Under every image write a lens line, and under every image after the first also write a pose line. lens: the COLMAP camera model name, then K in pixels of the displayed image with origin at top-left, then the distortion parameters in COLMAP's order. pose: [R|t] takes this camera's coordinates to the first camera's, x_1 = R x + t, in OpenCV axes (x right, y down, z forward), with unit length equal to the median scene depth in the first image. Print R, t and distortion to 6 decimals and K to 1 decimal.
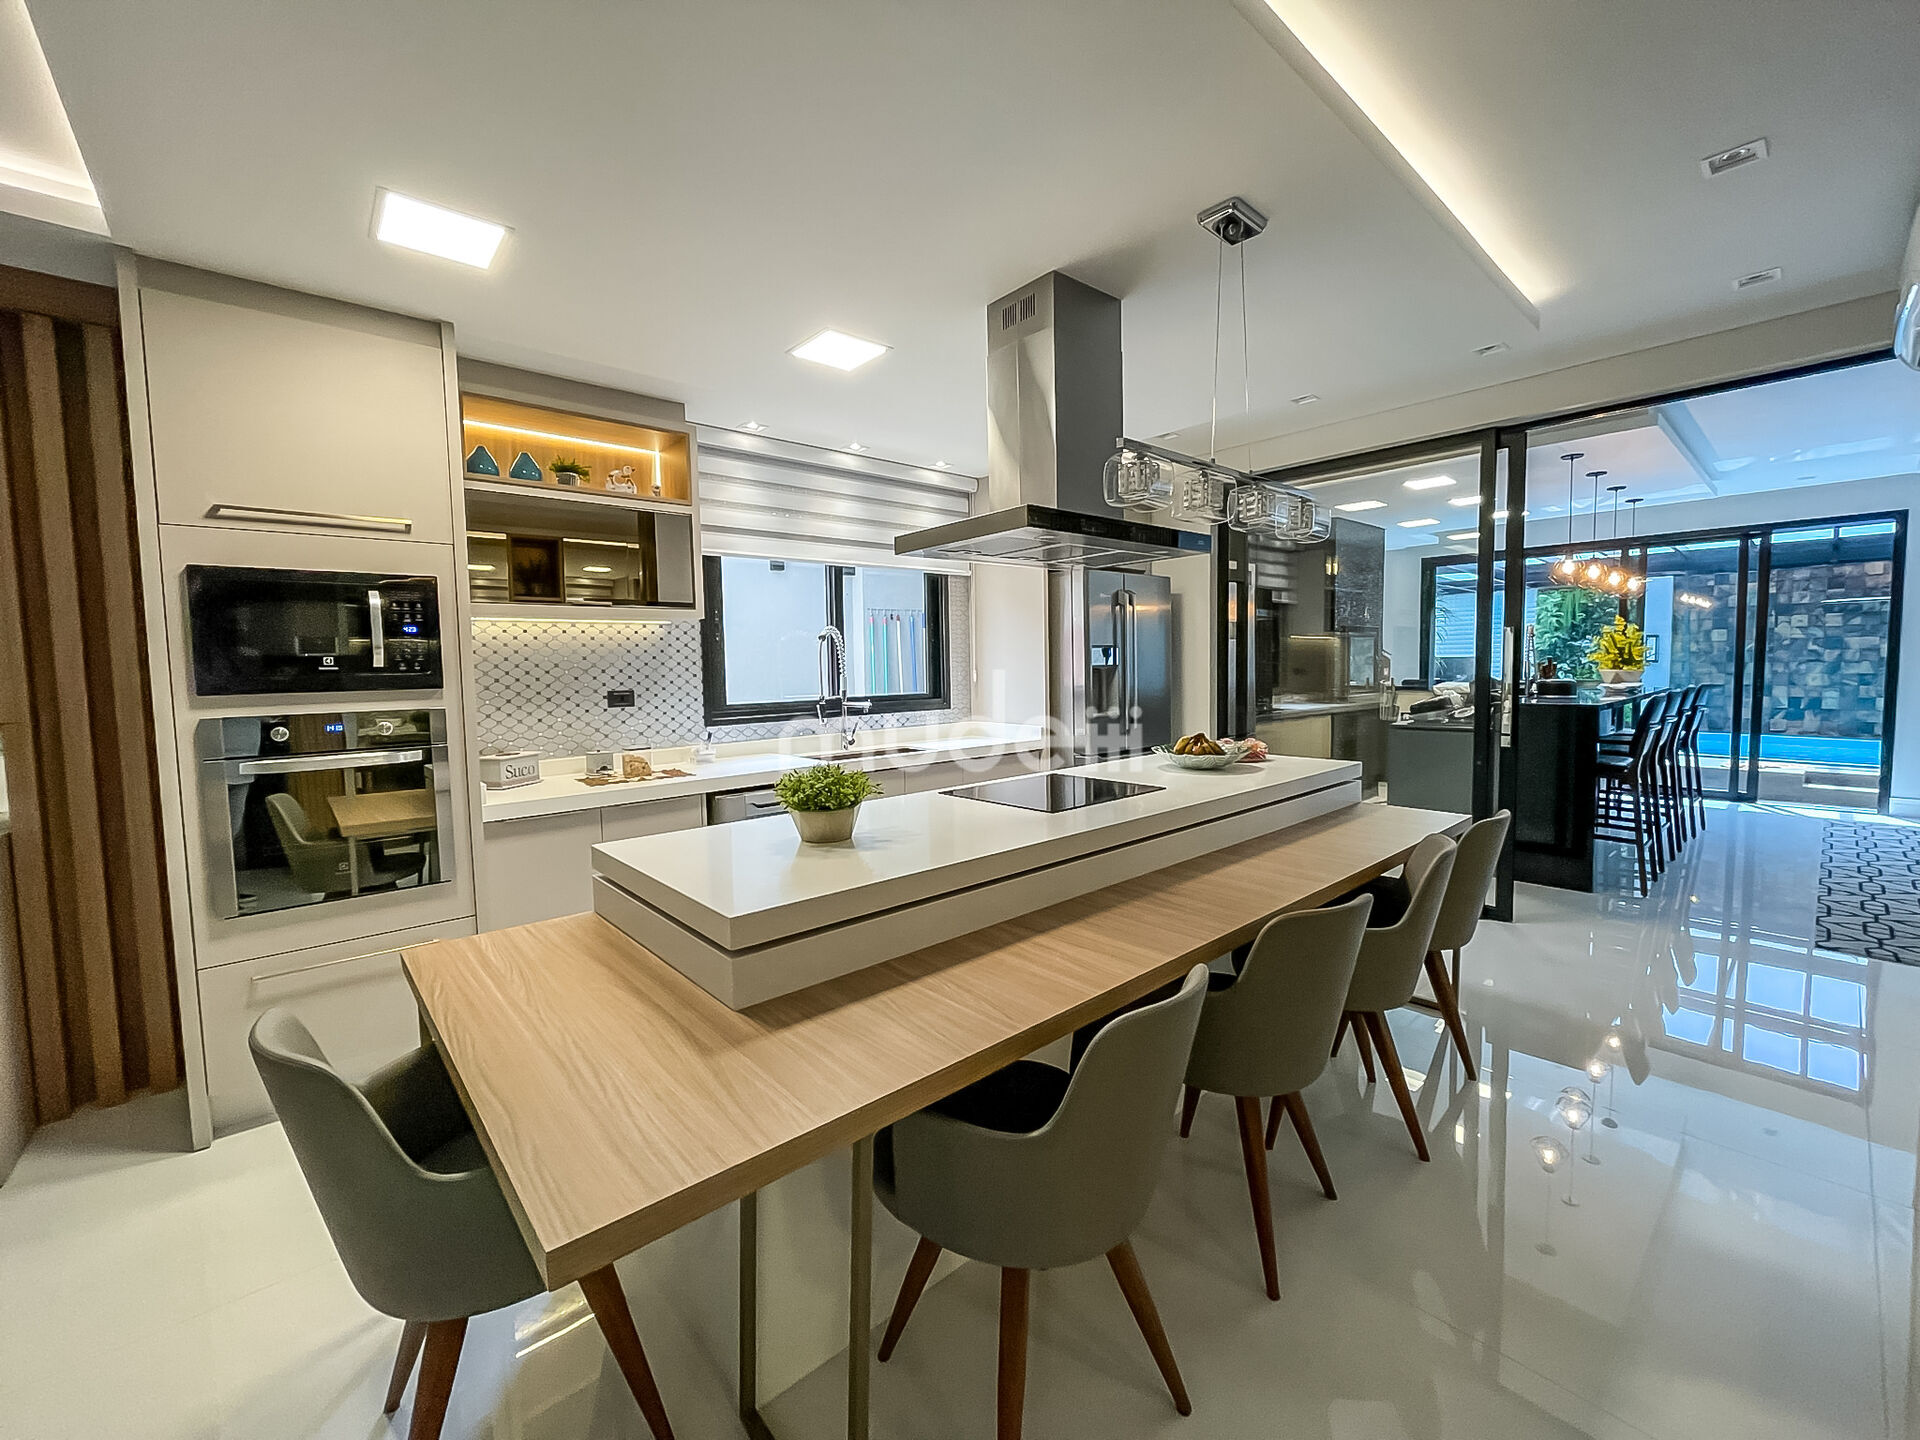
lens RADIAL K [[781.8, 0, 963.8], [0, 781.8, 716.2], [0, 0, 1]] dist [-0.002254, 0.000081]
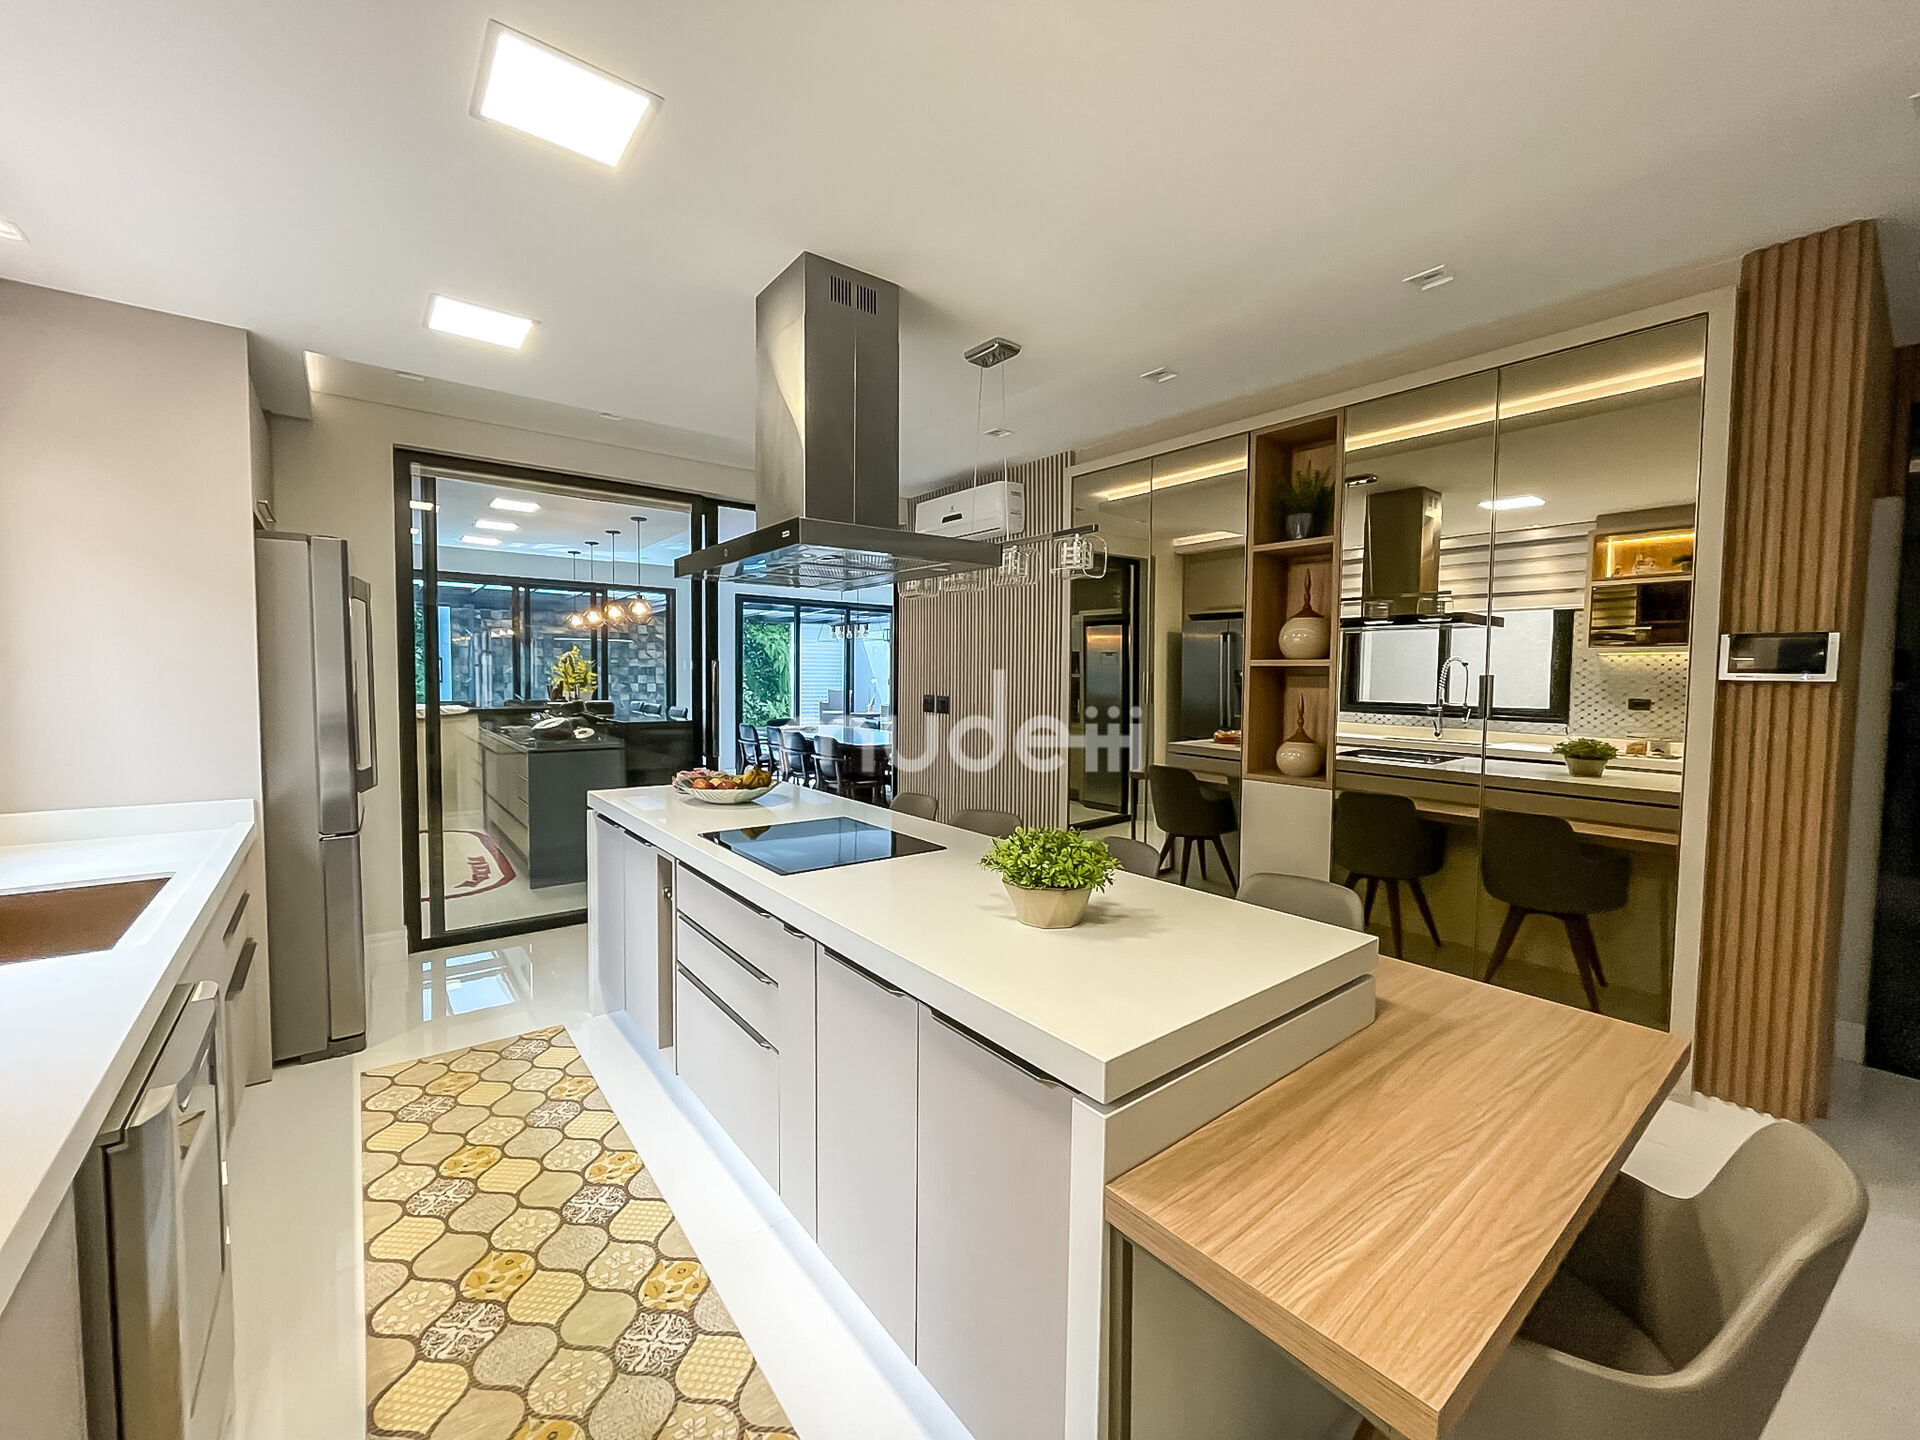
lens RADIAL K [[781.8, 0, 977.4], [0, 781.8, 715.9], [0, 0, 1]] dist [-0.002254, 0.000081]
pose [[0.055169, -0.030665, 0.998006, -1.116972], [0.055882, 0.998056, 0.027577, -0.067687], [-0.996912, 0.054249, 0.056775, 1.205054]]
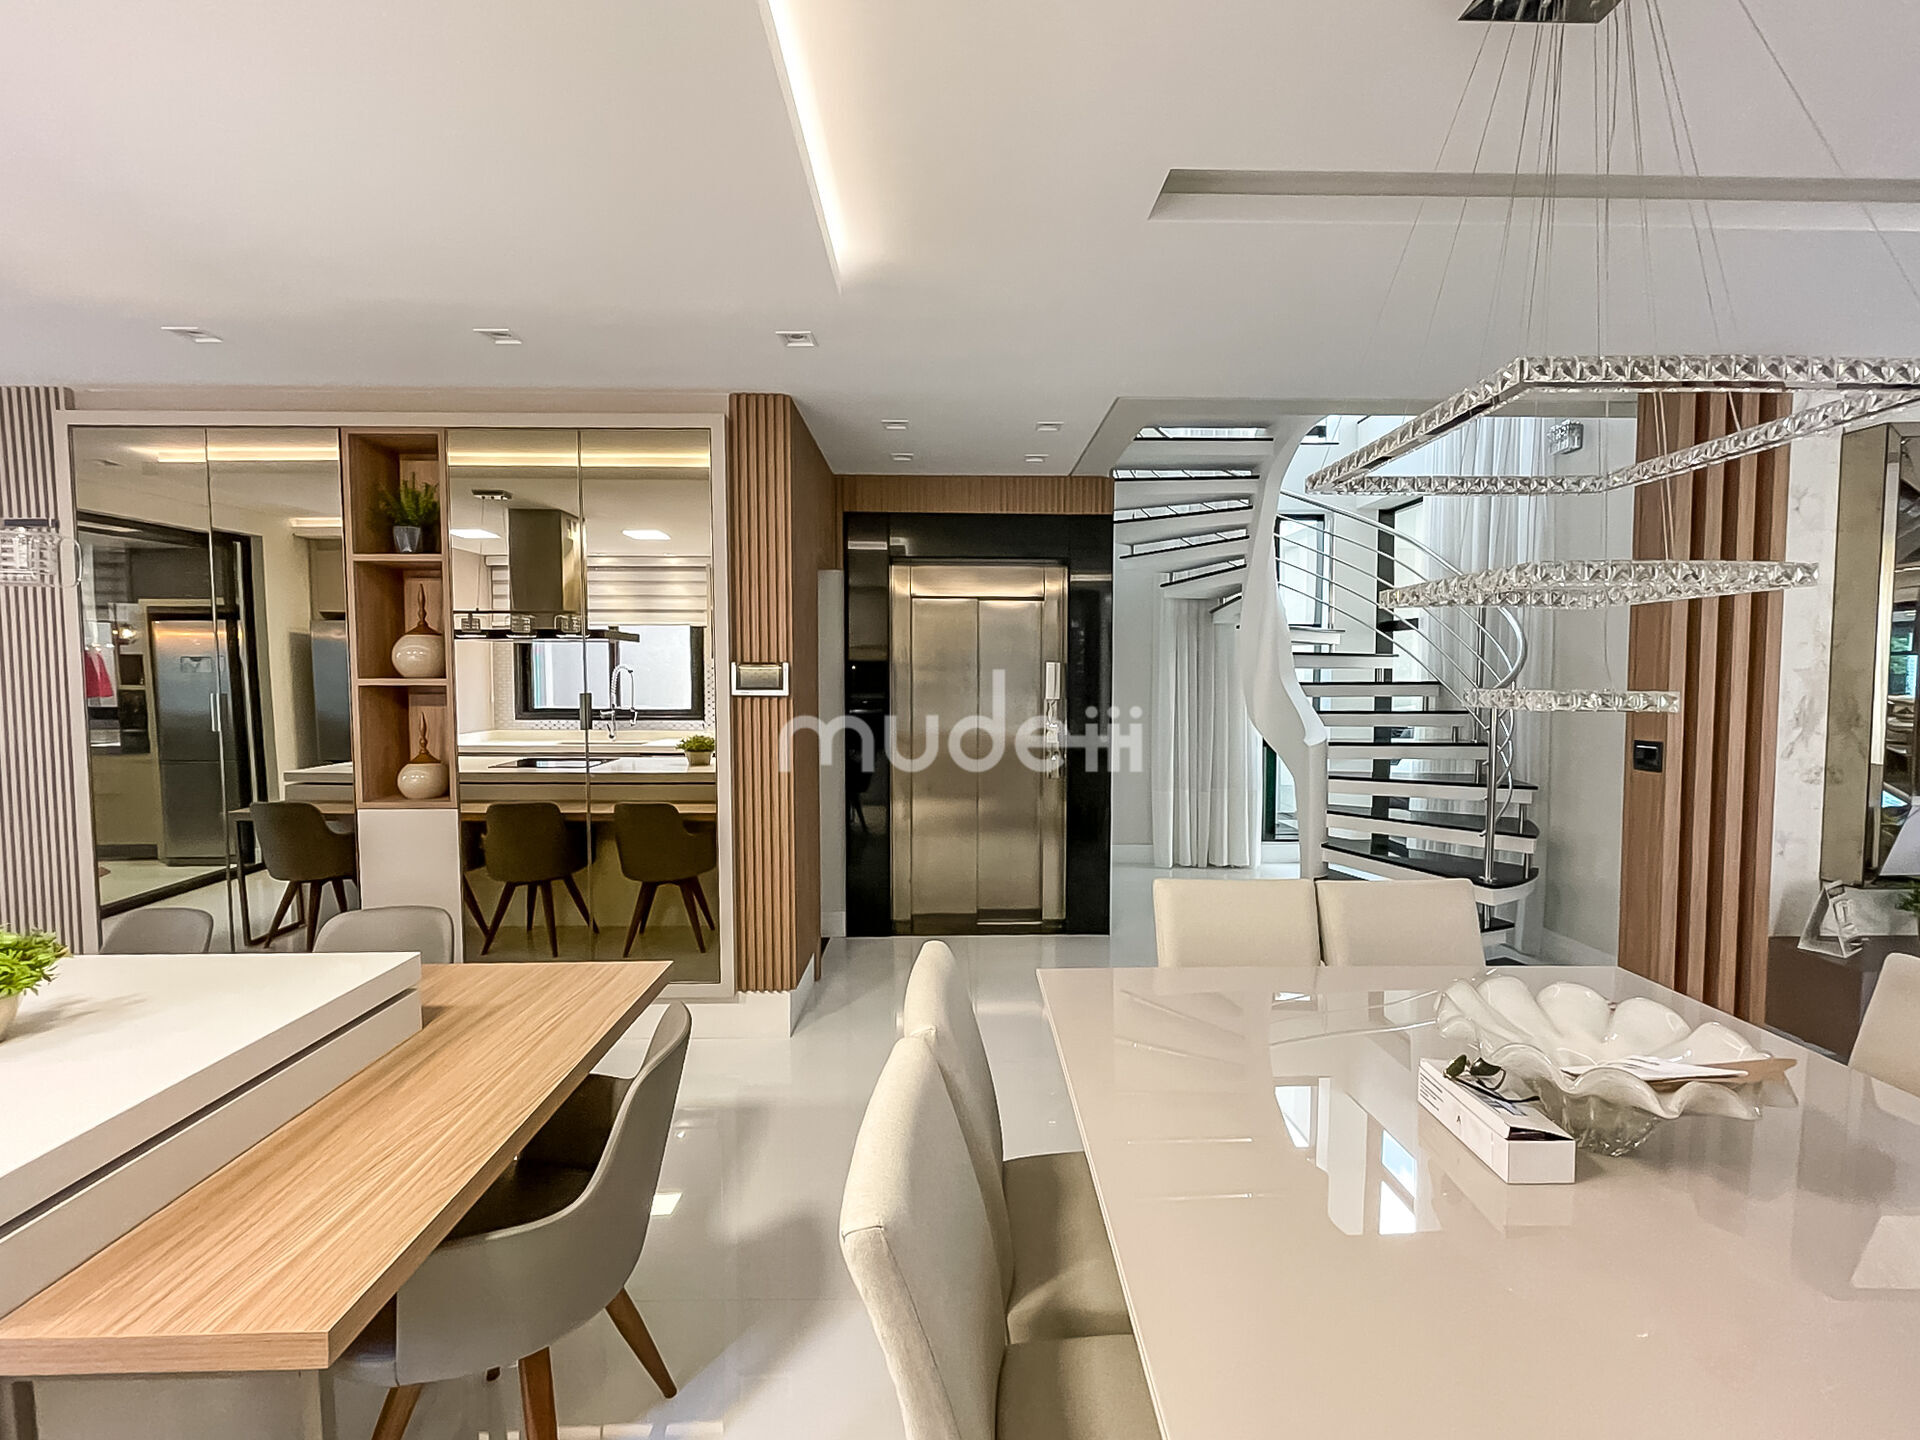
lens RADIAL K [[781.8, 0, 941.2], [0, 781.8, 725.3], [0, 0, 1]] dist [-0.002254, 0.000081]
pose [[-0.752643, -0.014053, 0.658278, -1.332511], [0.065610, 0.993196, 0.096218, -0.097345], [-0.655151, 0.115607, -0.746600, 1.085590]]
